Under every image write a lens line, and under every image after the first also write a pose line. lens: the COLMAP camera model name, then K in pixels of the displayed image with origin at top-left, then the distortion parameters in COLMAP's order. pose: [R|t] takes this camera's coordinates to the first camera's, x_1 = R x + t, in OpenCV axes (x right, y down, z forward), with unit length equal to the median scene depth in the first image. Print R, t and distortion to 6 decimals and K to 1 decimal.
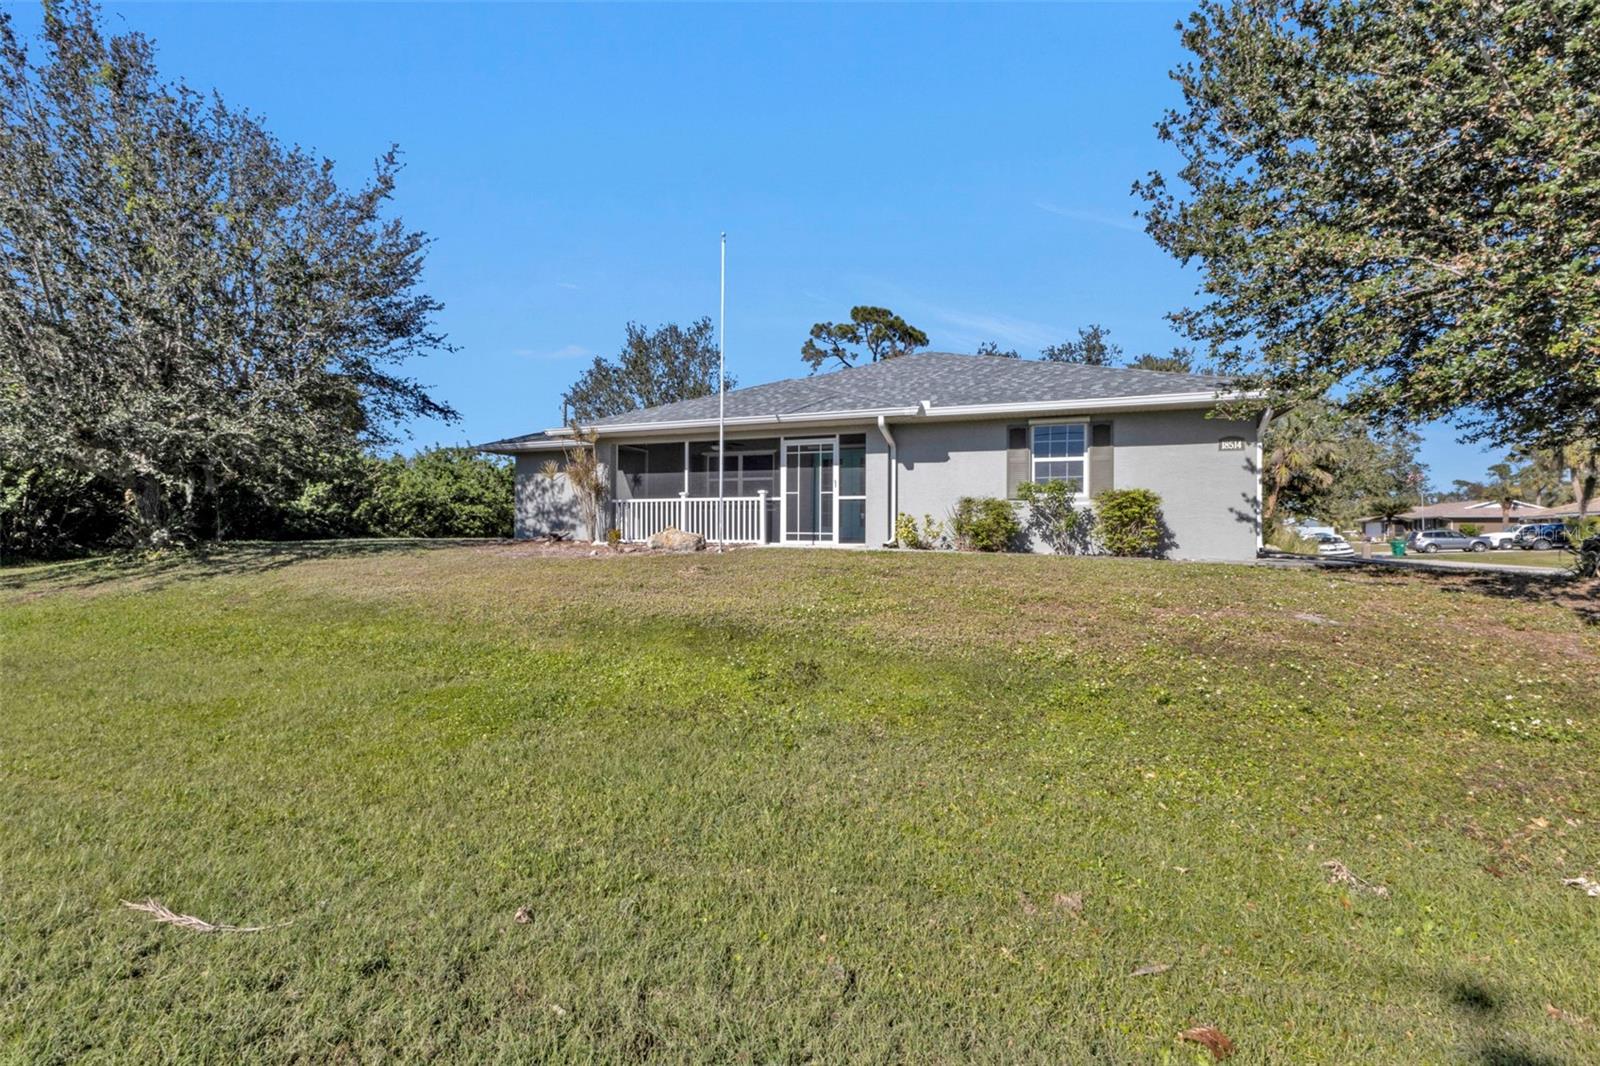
lens RADIAL K [[677.1, 0, 800.0], [0, 677.1, 533.0], [0, 0, 1]] dist [-0.001539, -0.000059]
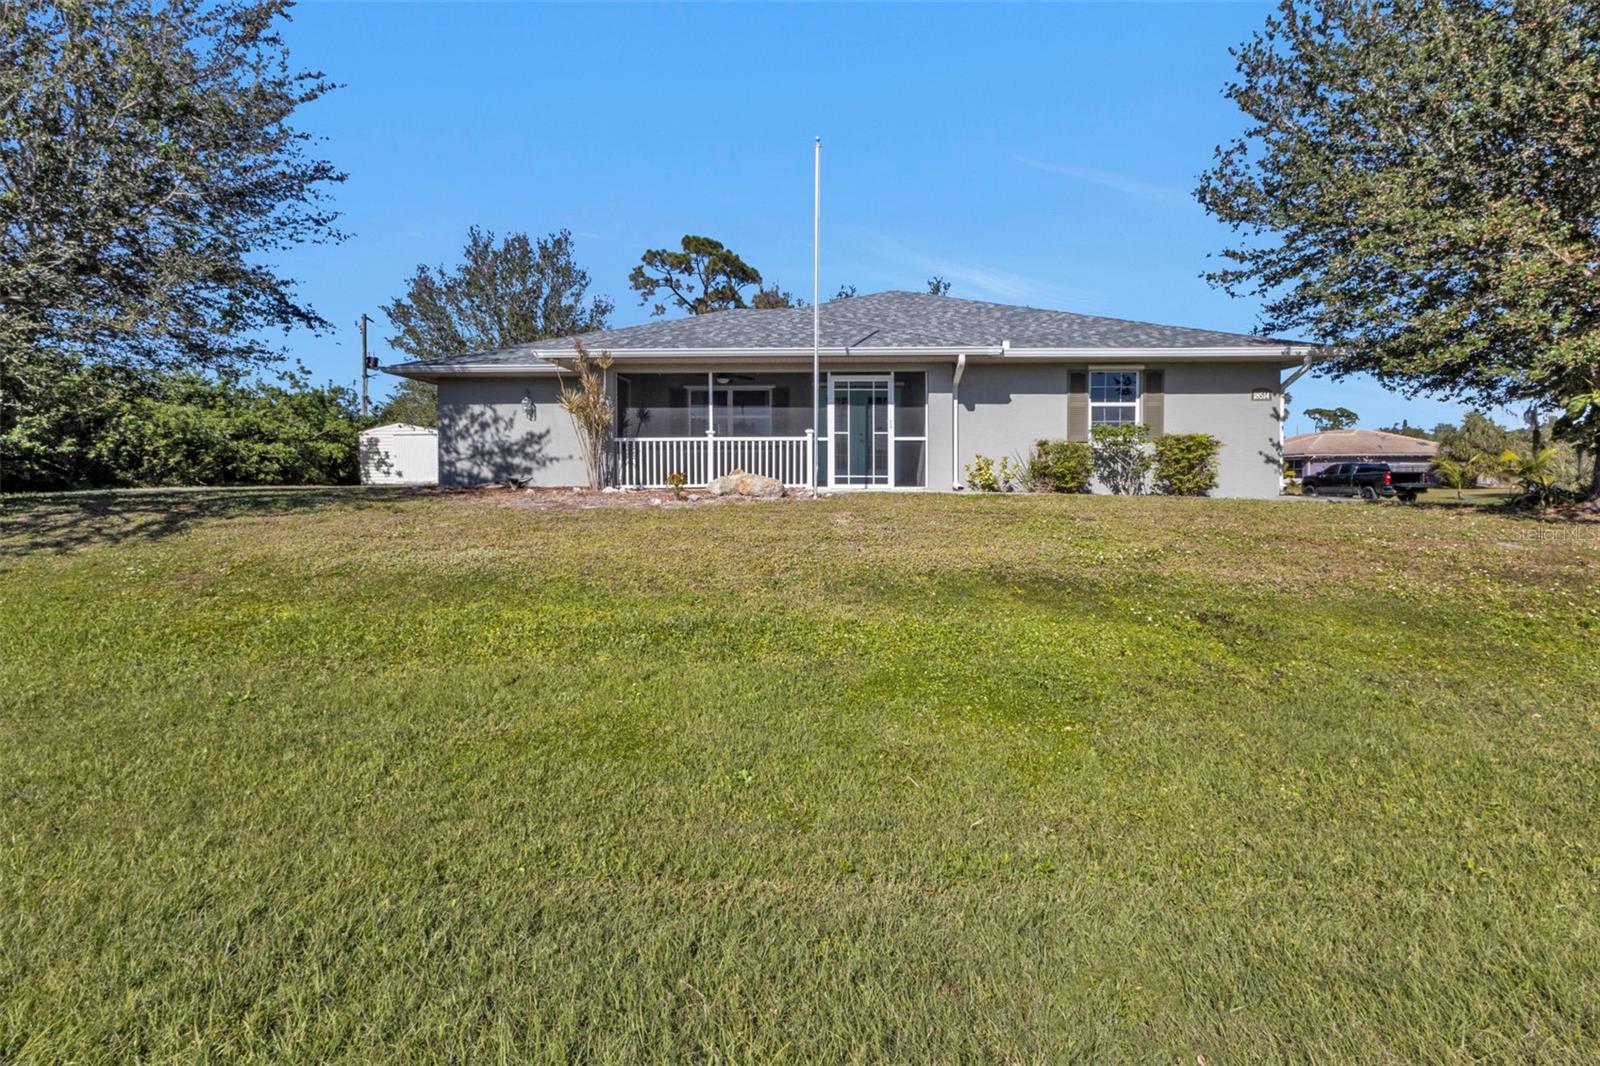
lens RADIAL K [[695.3, 0, 798.7], [0, 695.3, 487.5], [0, 0, 1]] dist [0.000245, -0.000112]
pose [[0.944011, -0.012662, 0.329672, -0.380125], [0.006940, 0.999804, 0.018529, -0.002548], [-0.329842, -0.015204, 0.943914, 0.121632]]
